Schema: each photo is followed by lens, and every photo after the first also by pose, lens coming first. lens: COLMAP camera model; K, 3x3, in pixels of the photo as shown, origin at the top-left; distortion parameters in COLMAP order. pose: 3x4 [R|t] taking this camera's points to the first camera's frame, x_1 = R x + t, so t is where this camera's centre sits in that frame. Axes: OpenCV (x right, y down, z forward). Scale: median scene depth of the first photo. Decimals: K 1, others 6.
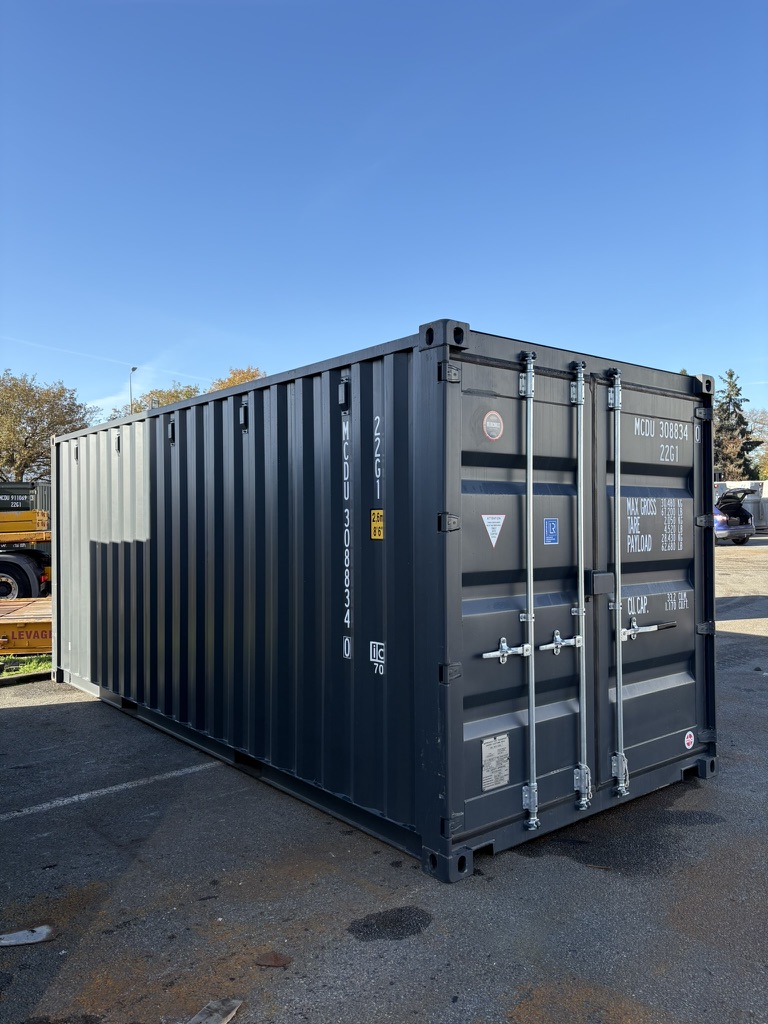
lens RADIAL K [[770.6, 0, 382.3], [0, 770.6, 512.9], [0, 0, 1]] dist [0.050784, -0.041944]
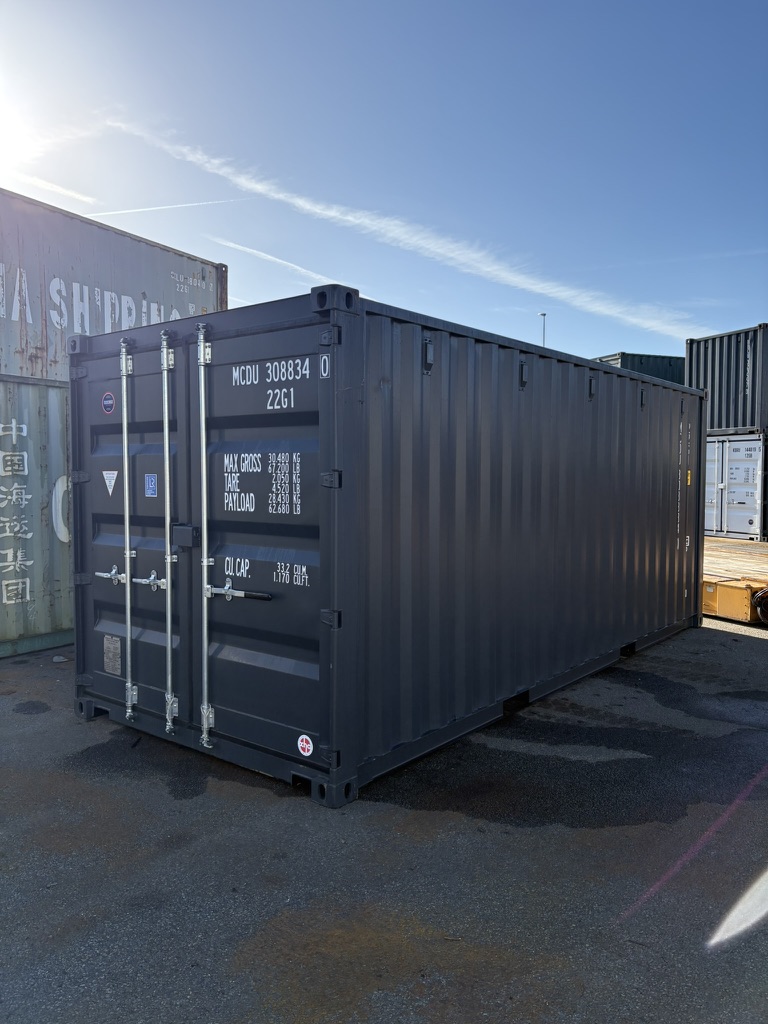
lens RADIAL K [[770.6, 0, 383.3], [0, 770.6, 510.8], [0, 0, 1]] dist [0.050784, -0.041944]
pose [[0.218399, 0.056060, -0.974248, 1.373150], [0.006885, 0.998235, 0.058984, -0.004168], [0.975835, -0.019589, 0.217628, 1.038297]]
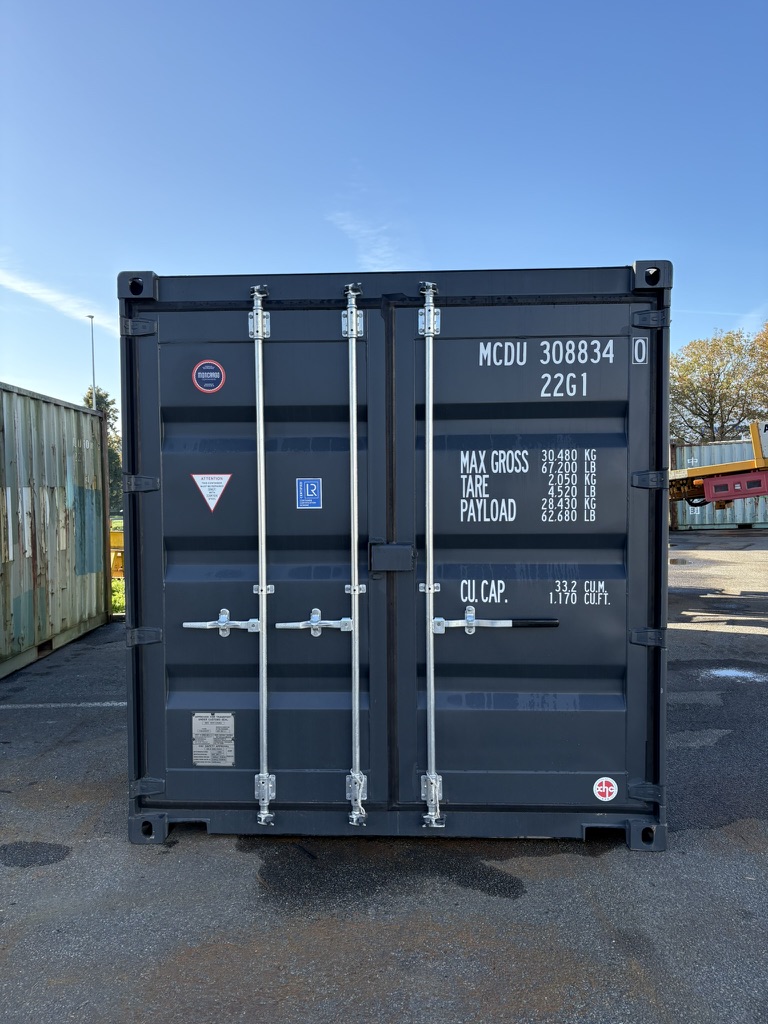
lens RADIAL K [[770.6, 0, 379.1], [0, 770.6, 516.4], [0, 0, 1]] dist [0.050784, -0.041944]
pose [[0.749749, 0.028875, -0.661092, 0.803953], [0.009691, 0.998461, 0.054602, 0.003401], [0.661651, -0.047344, 0.748316, 0.394834]]
